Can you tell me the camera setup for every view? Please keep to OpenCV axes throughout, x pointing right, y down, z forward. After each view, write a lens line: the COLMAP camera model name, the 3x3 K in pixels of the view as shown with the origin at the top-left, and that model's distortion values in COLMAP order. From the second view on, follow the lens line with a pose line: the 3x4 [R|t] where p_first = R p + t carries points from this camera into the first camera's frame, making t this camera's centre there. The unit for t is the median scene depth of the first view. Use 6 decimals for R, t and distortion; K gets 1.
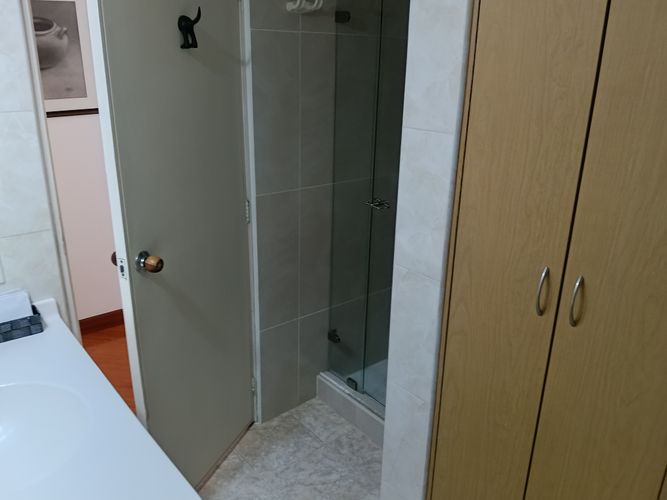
lens RADIAL K [[550.5, 0, 339.7], [0, 550.5, 239.0], [0, 0, 1]] dist [0.081099, -0.192581]
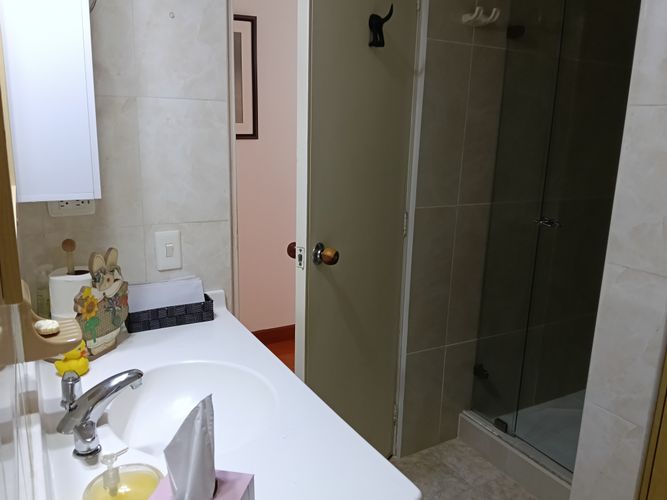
lens RADIAL K [[547.4, 0, 338.7], [0, 547.4, 241.3], [0, 0, 1]] dist [0.049503, -0.111623]
pose [[0.984880, 0.047171, -0.166691, -0.111467], [-0.066256, 0.991626, -0.110853, 0.086504], [0.160066, 0.120221, 0.979758, 0.038872]]
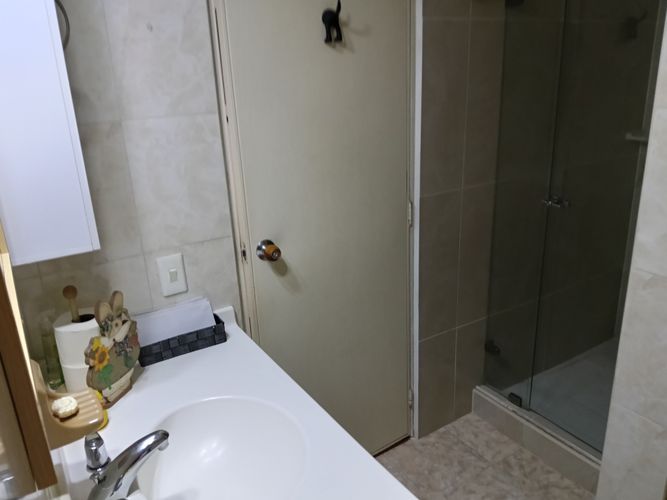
lens RADIAL K [[547.4, 0, 338.7], [0, 547.4, 241.3], [0, 0, 1]] dist [0.049503, -0.111623]
pose [[0.989801, -0.015391, -0.141620, -0.144442], [0.014484, 0.999867, -0.007431, 0.001779], [0.141715, 0.005304, 0.989893, 0.056241]]
